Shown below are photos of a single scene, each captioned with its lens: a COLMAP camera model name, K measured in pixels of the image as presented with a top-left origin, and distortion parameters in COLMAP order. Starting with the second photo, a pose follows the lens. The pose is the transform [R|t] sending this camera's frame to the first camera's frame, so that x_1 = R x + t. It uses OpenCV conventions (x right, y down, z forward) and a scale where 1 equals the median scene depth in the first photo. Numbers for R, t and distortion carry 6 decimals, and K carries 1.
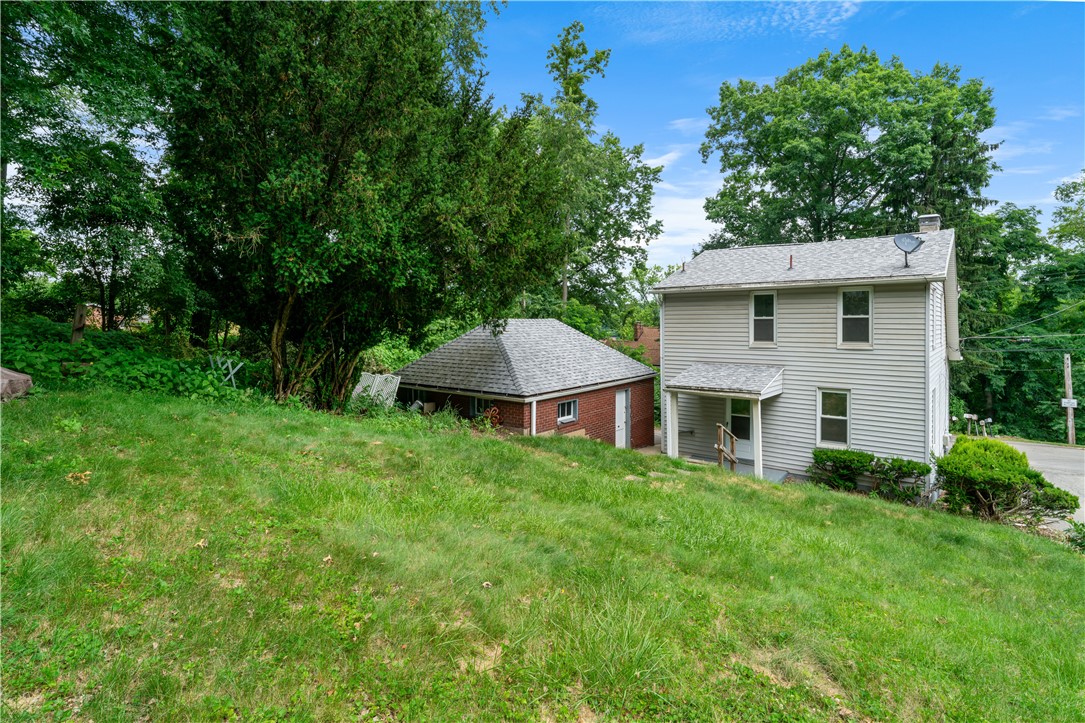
lens RADIAL K [[519.6, 0, 564.9], [0, 519.6, 321.2], [0, 0, 1]] dist [-0.012301, 0.004192]
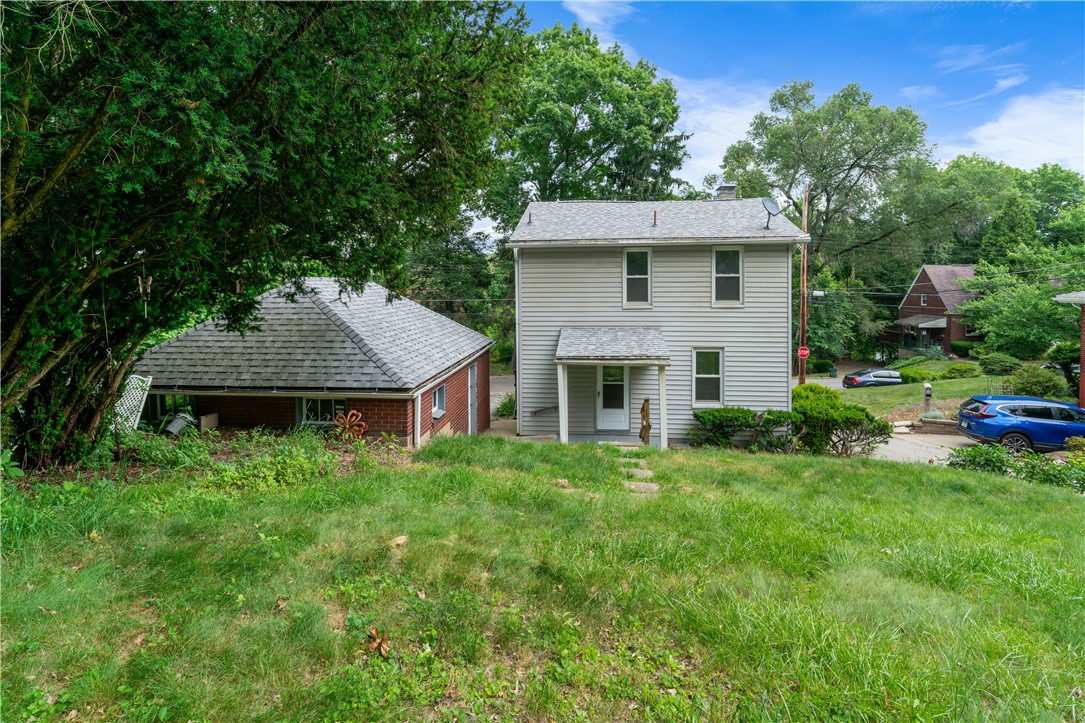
lens RADIAL K [[519.6, 0, 506.5], [0, 519.6, 288.3], [0, 0, 1]] dist [-0.012301, 0.004192]
pose [[0.849104, -0.008591, 0.528156, -0.321439], [0.002824, 0.999927, 0.011725, 0.003176], [-0.528219, -0.008464, 0.849066, 0.341509]]
